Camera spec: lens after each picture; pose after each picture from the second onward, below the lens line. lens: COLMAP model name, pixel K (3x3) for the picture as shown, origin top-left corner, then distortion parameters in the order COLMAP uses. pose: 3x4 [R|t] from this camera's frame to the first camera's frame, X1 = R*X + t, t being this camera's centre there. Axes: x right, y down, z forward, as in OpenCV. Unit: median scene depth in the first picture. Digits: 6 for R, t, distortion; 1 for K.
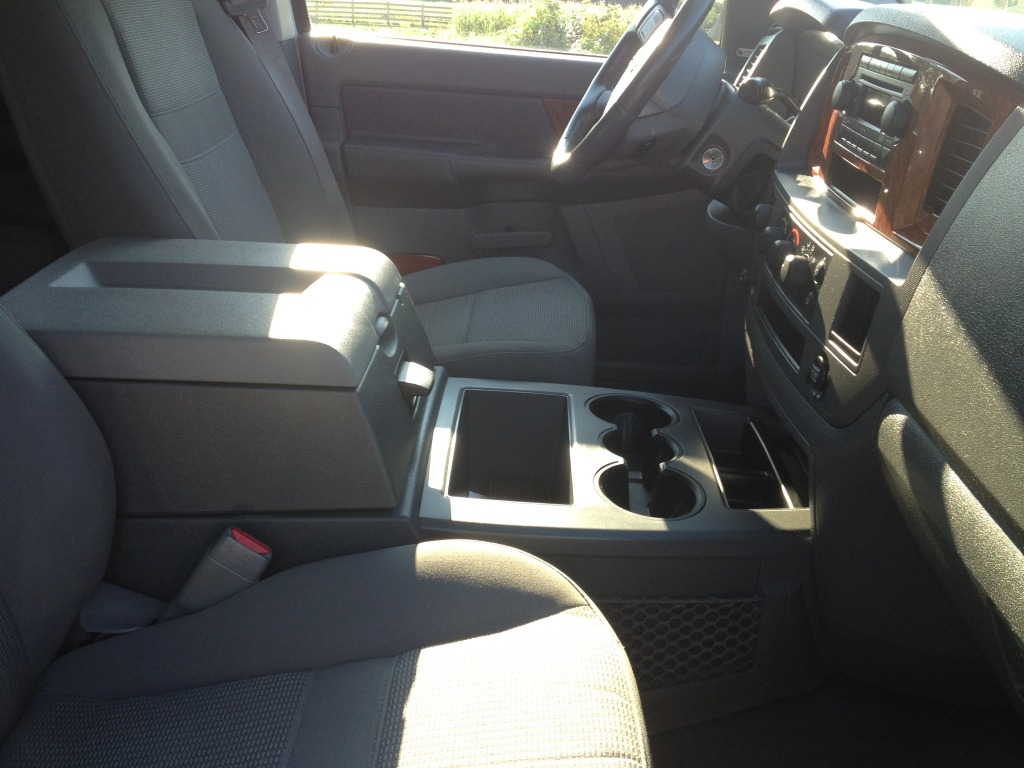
lens RADIAL K [[970.7, 0, 508.7], [0, 970.7, 383.0], [0, 0, 1]] dist [0.166695, -0.386250]
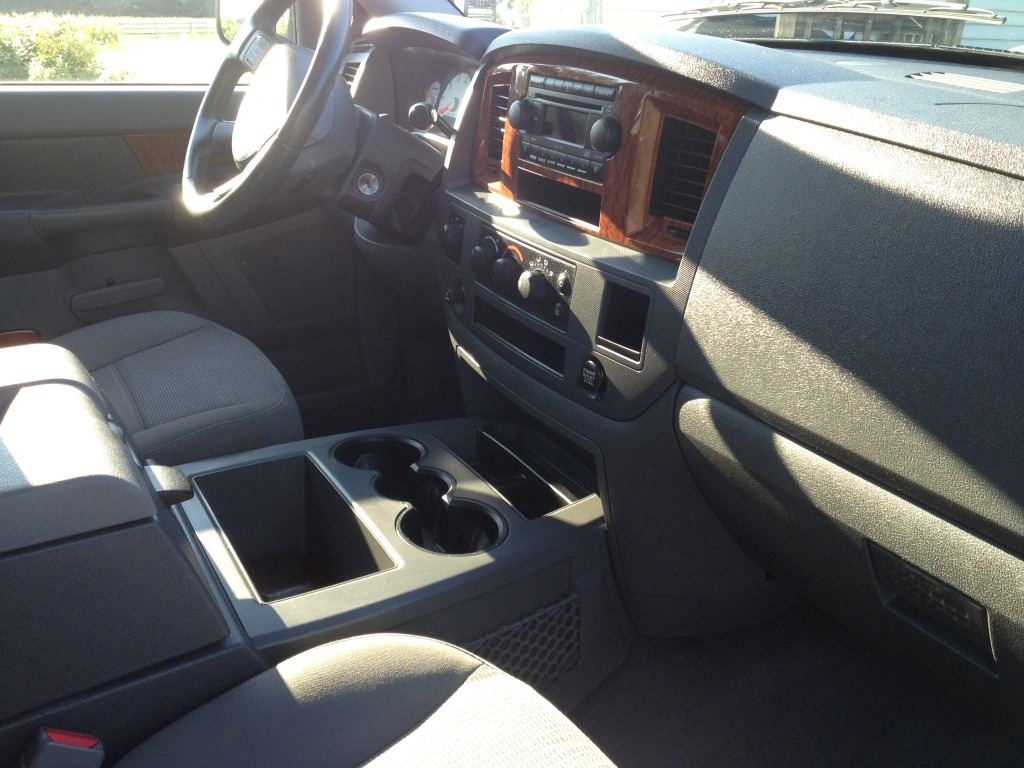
lens RADIAL K [[970.7, 0, 508.7], [0, 970.7, 383.0], [0, 0, 1]] dist [0.166695, -0.386250]
pose [[0.854021, -0.227066, 0.468070, -0.244326], [0.225130, 0.972419, 0.060969, -0.082054], [-0.469004, 0.053308, 0.881586, 0.096165]]
